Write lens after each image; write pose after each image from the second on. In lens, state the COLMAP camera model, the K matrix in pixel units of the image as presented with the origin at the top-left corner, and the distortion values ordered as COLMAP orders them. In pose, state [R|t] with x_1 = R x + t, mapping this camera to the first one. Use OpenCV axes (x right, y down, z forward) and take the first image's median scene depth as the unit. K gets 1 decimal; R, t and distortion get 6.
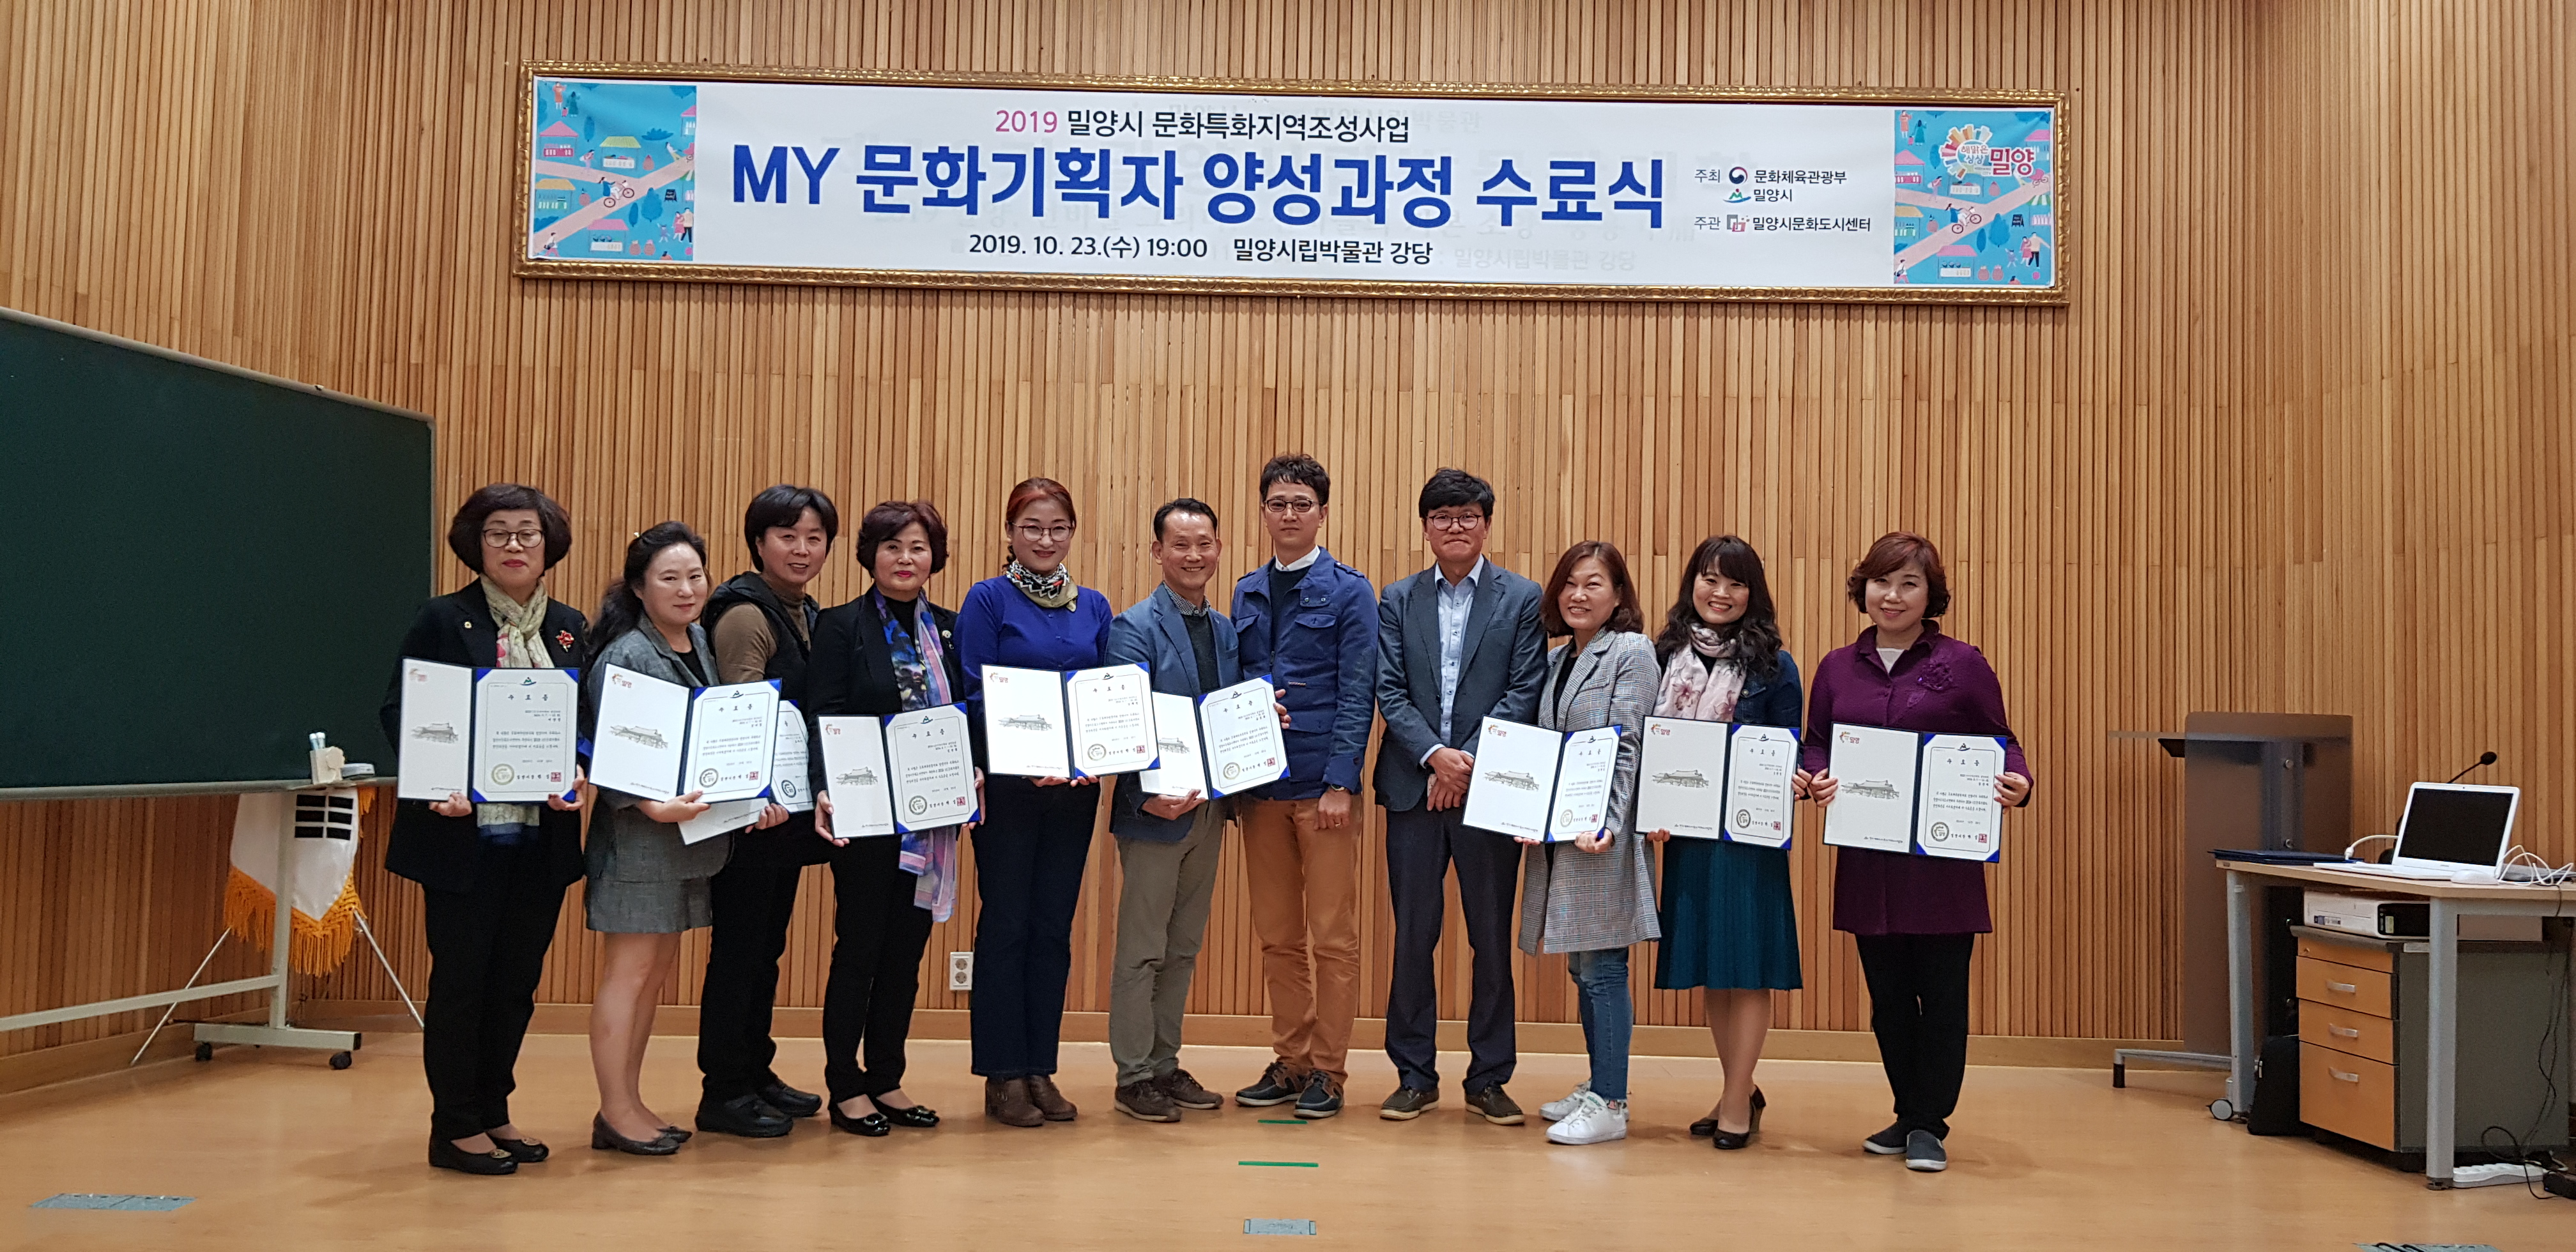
lens RADIAL K [[2020.3, 0, 1285.8], [0, 2020.3, 636.8], [0, 0, 1]] dist [0.091739, -0.173696]
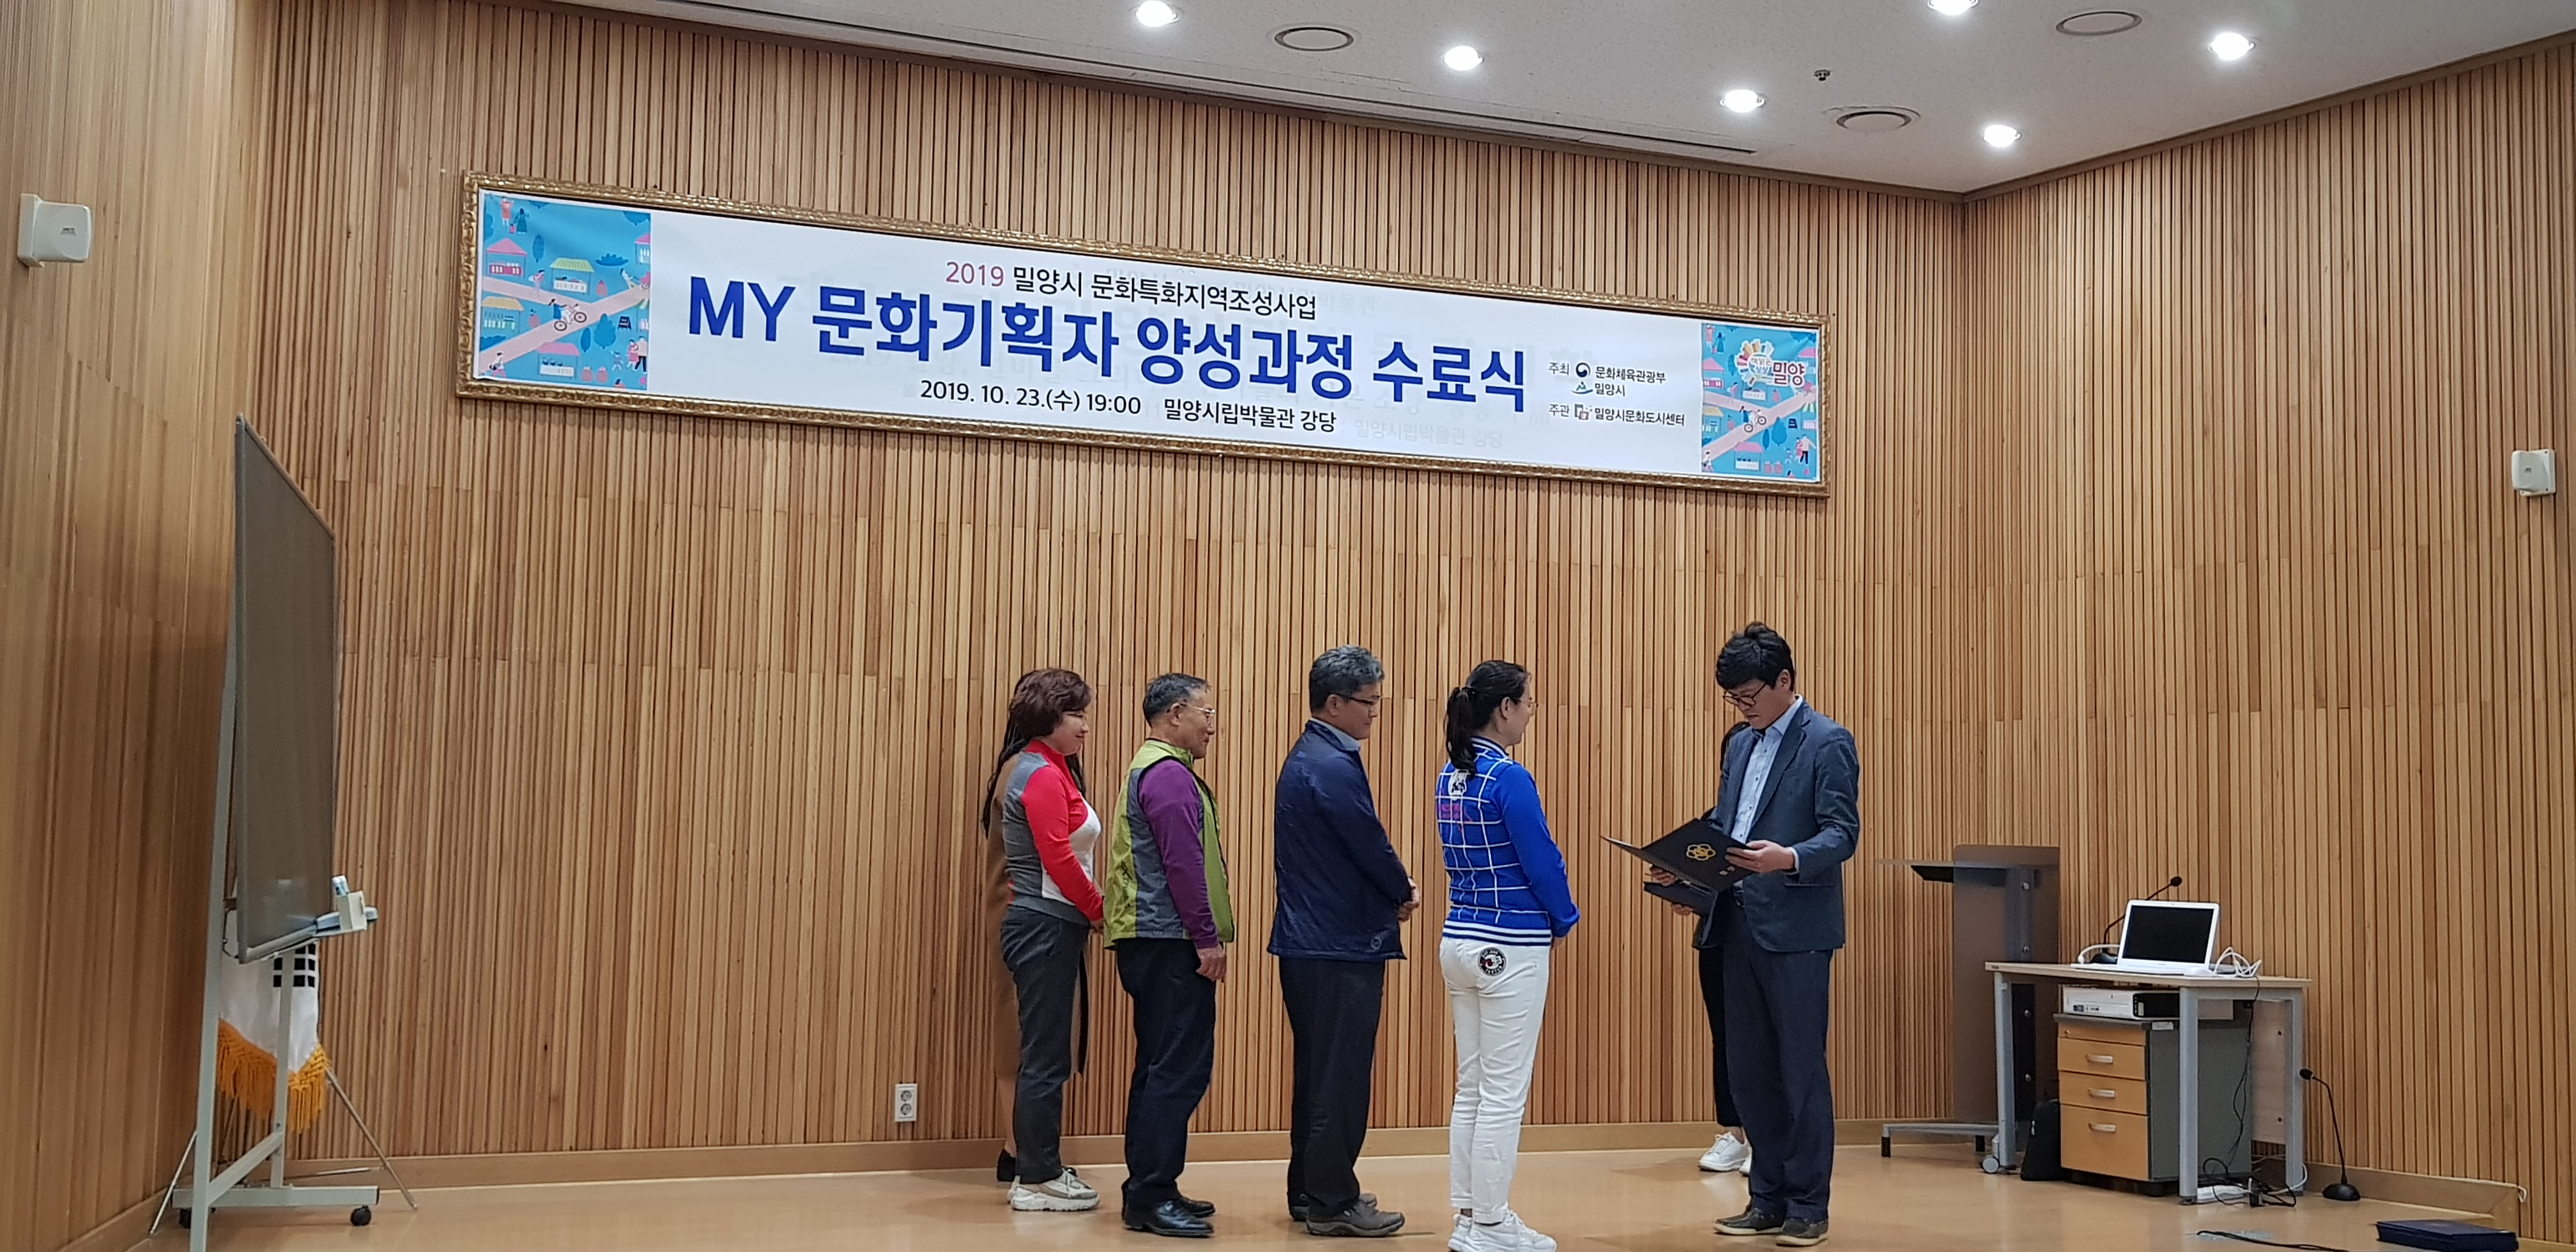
lens RADIAL K [[2650.0, 0, 1269.3], [0, 2650.0, 646.2], [0, 0, 1]] dist [0.072433, 0.000000]
pose [[0.926256, 0.023023, 0.376192, -0.493949], [-0.014051, 0.999548, -0.026575, -0.030594], [-0.376634, 0.019329, 0.926161, -0.304535]]
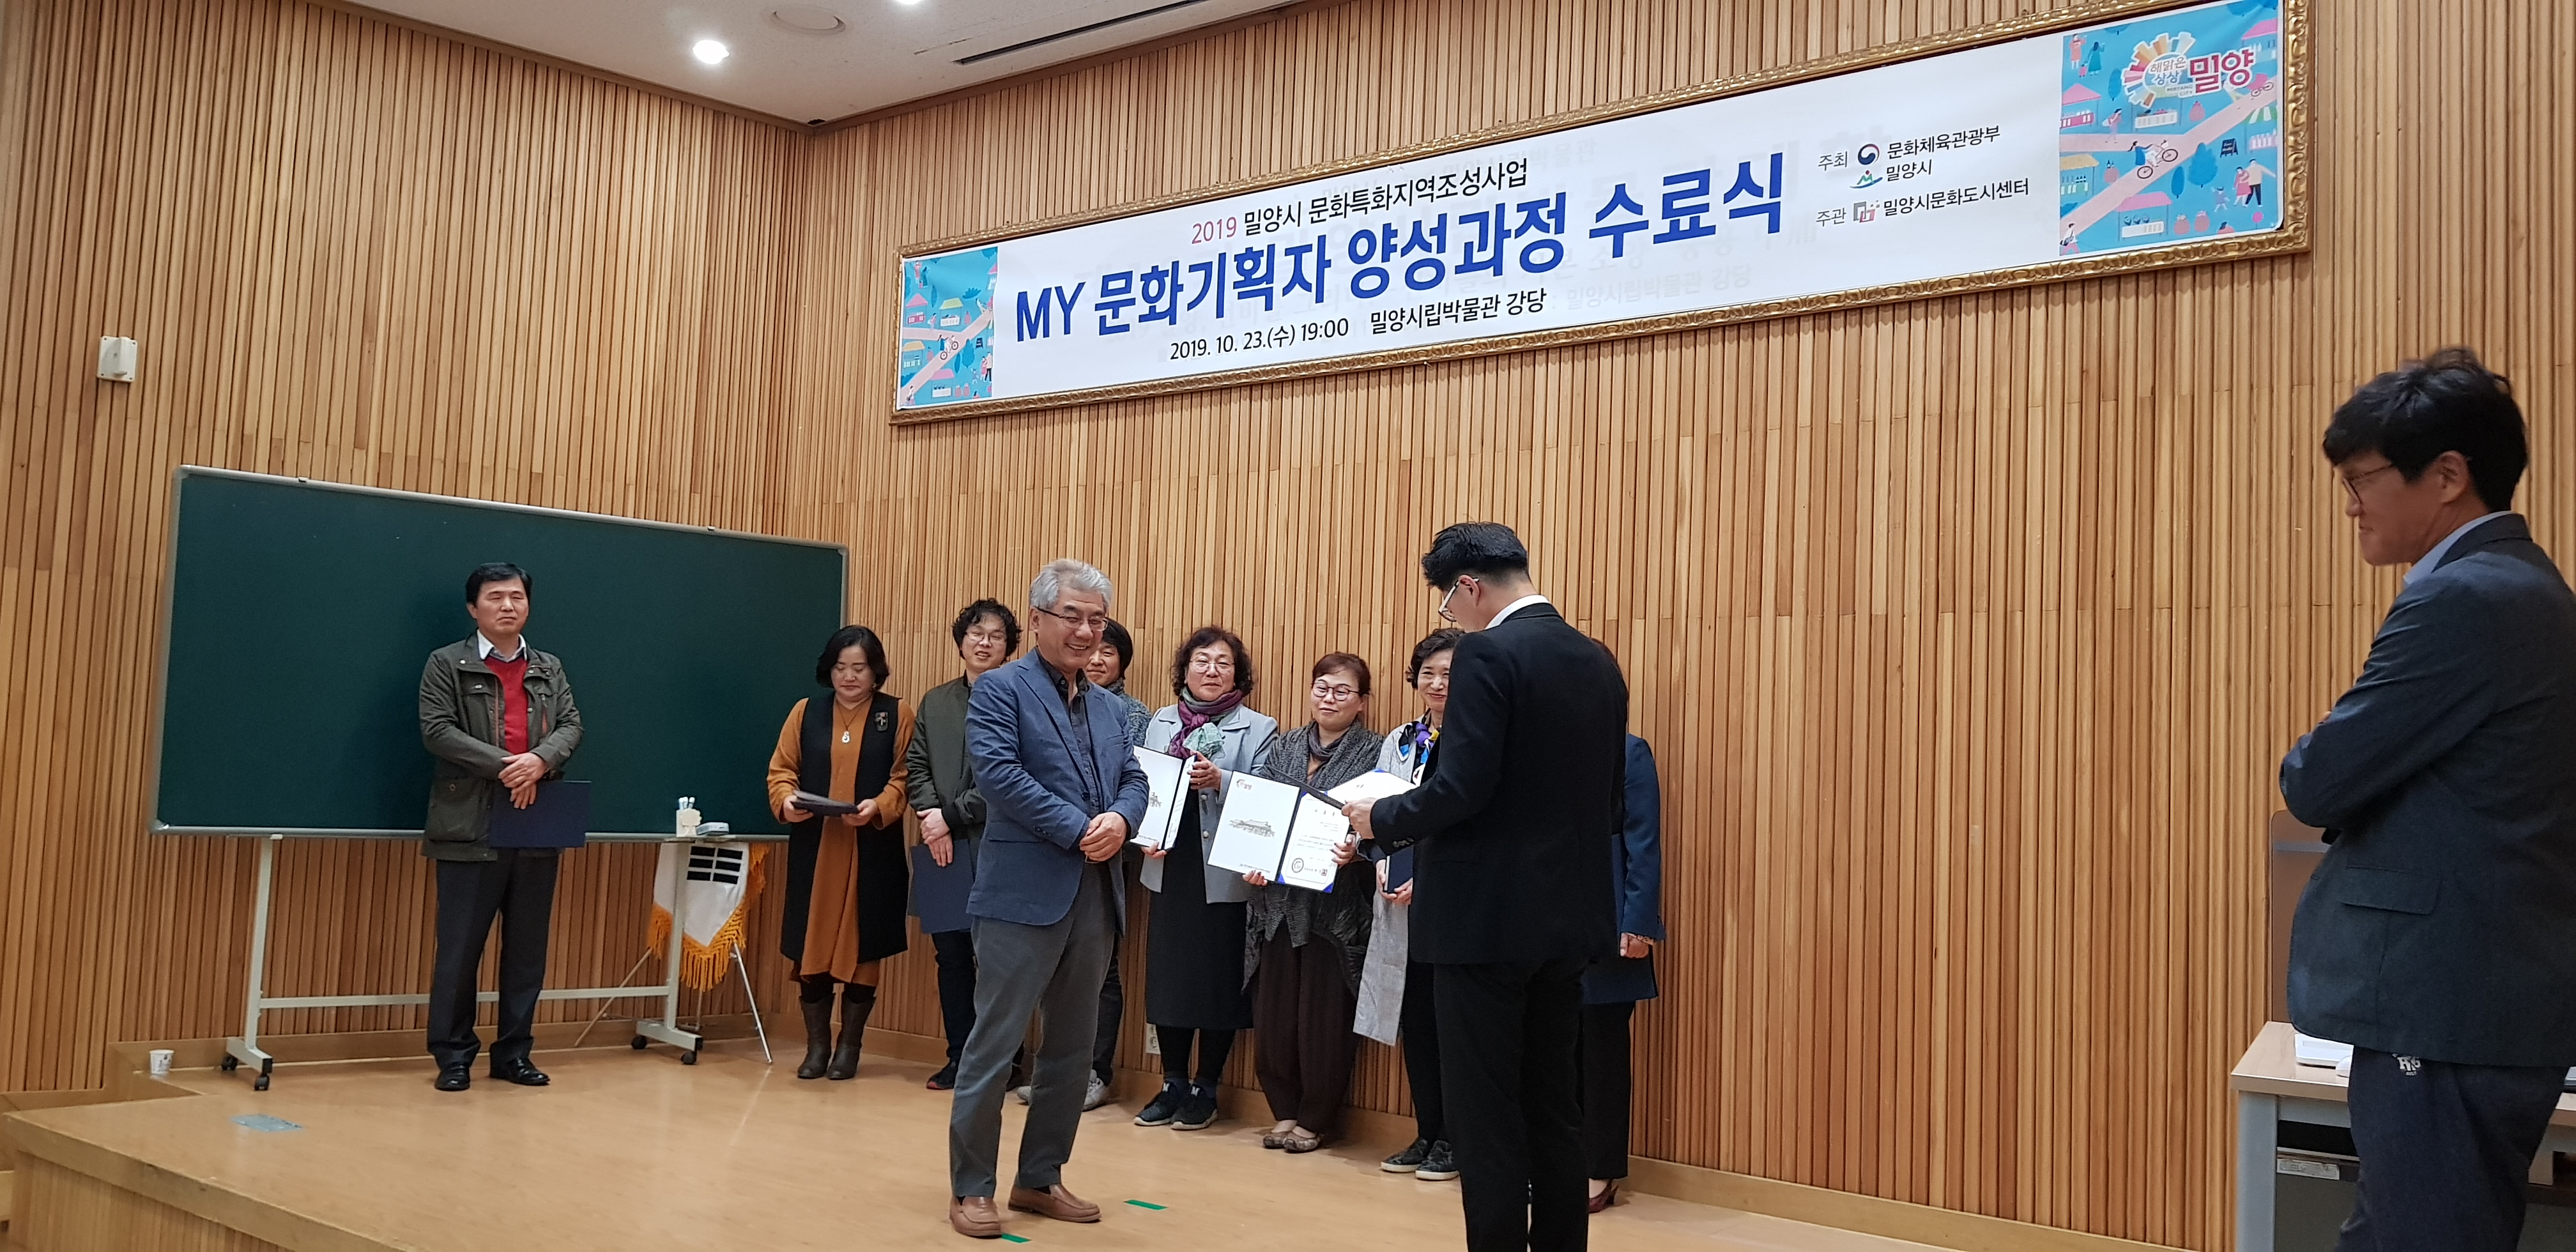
lens RADIAL K [[2020.3, 0, 1239.6], [0, 2020.3, 636.5], [0, 0, 1]] dist [0.091739, -0.173696]
pose [[0.775390, -0.034325, -0.630549, 0.539722], [0.003096, 0.998716, -0.050559, 0.010260], [0.631475, 0.037251, 0.774501, 0.202846]]
